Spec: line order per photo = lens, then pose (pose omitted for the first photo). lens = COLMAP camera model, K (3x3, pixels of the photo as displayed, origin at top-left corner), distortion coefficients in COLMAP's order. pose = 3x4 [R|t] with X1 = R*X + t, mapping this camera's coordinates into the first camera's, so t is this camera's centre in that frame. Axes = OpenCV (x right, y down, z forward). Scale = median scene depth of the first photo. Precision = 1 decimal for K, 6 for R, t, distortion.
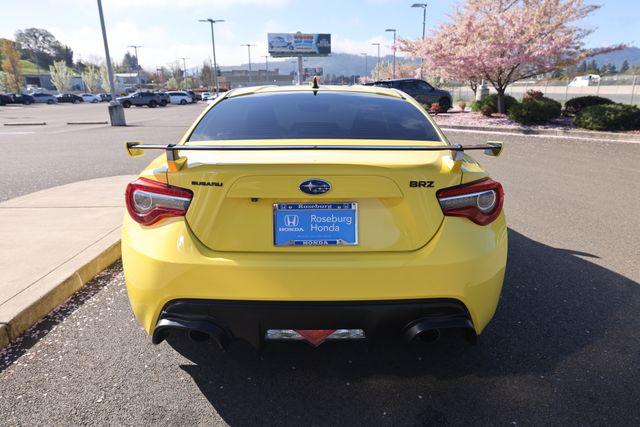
lens RADIAL K [[424.4, 0, 319.1], [0, 424.4, 211.6], [0, 0, 1]] dist [-0.009840, 0.046549]
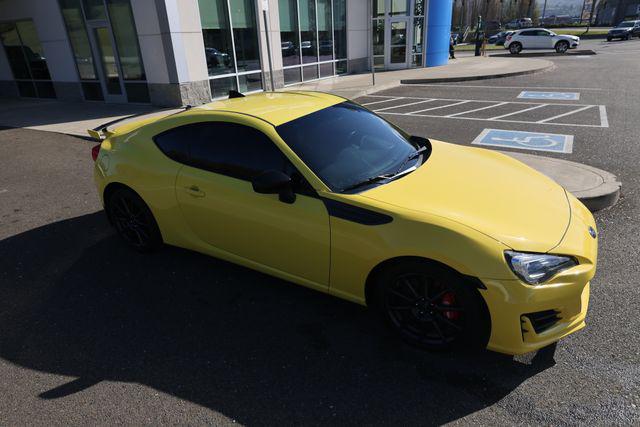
lens RADIAL K [[407.0, 0, 318.8], [0, 407.0, 211.9], [0, 0, 1]] dist [-0.013529, 0.040679]
pose [[-0.510310, 0.374020, -0.774398, 1.137013], [-0.190200, 0.829088, 0.525772, -0.814737], [0.838694, 0.415597, -0.351953, 2.047143]]
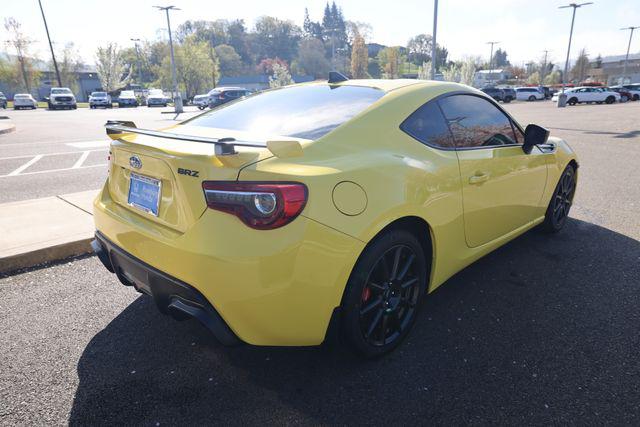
lens RADIAL K [[424.4, 0, 319.1], [0, 424.4, 211.6], [0, 0, 1]] dist [-0.009840, 0.046549]
pose [[0.710347, 0.193754, -0.676658, 0.766884], [-0.187997, 0.978667, 0.082875, -0.074485], [0.678280, 0.068340, 0.731618, 0.283786]]
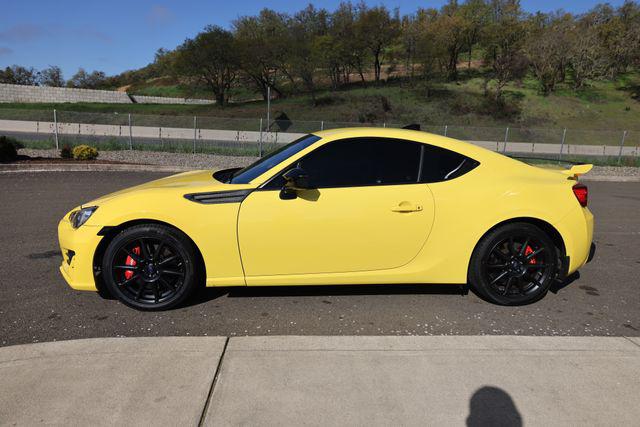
lens RADIAL K [[414.7, 0, 320.0], [0, 414.7, 213.5], [0, 0, 1]] dist [-0.009377, 0.039297]
pose [[-0.063229, -0.192300, 0.979297, -1.514340], [0.243552, 0.948619, 0.202001, -0.424403], [-0.967825, 0.251282, -0.013145, 1.516492]]
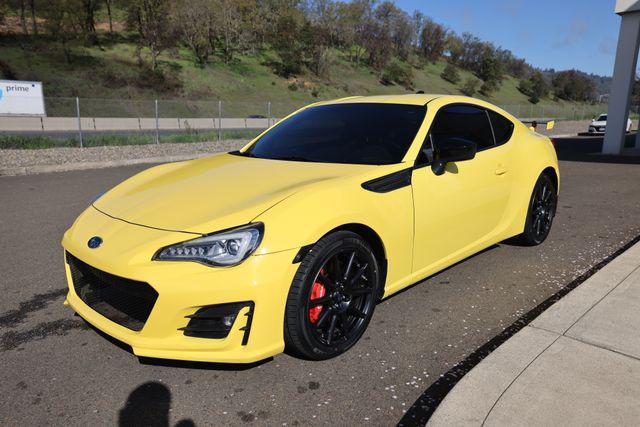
lens RADIAL K [[485.1, 0, 320.0], [0, 485.1, 213.5], [0, 0, 1]] dist [-0.000661, 0.073838]
pose [[-0.717264, -0.134067, 0.683783, -0.979497], [0.197331, 0.902061, 0.383858, -0.681392], [-0.668276, 0.410259, -0.620560, 2.562405]]
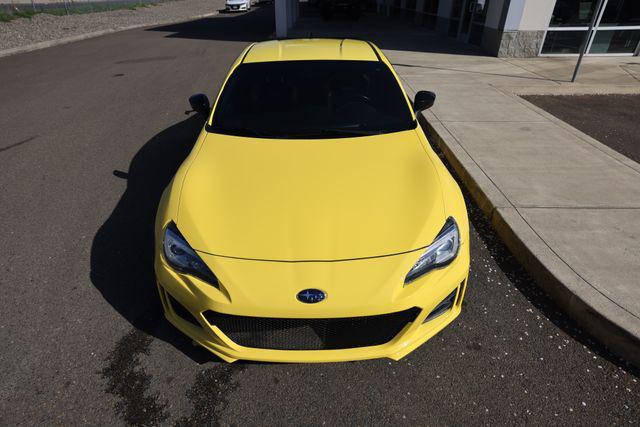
lens RADIAL K [[371.0, 0, 319.3], [0, 371.0, 211.4], [0, 0, 1]] dist [-0.022999, 0.033011]
pose [[-0.999939, 0.010889, 0.002009, -0.035954], [0.008832, 0.674899, 0.737857, -0.956948], [0.006678, 0.737830, -0.674954, 2.633974]]
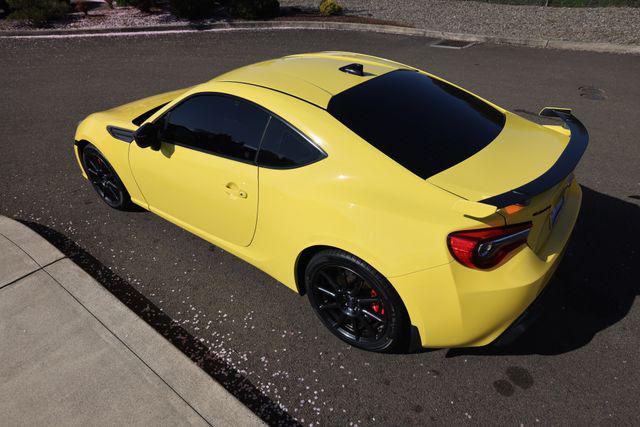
lens RADIAL K [[407.0, 0, 318.8], [0, 407.0, 211.9], [0, 0, 1]] dist [-0.013529, 0.040679]
pose [[0.619292, -0.429780, 0.657089, -0.908611], [0.232061, 0.899688, 0.369743, -0.409163], [-0.750083, -0.076495, 0.656905, 0.445417]]
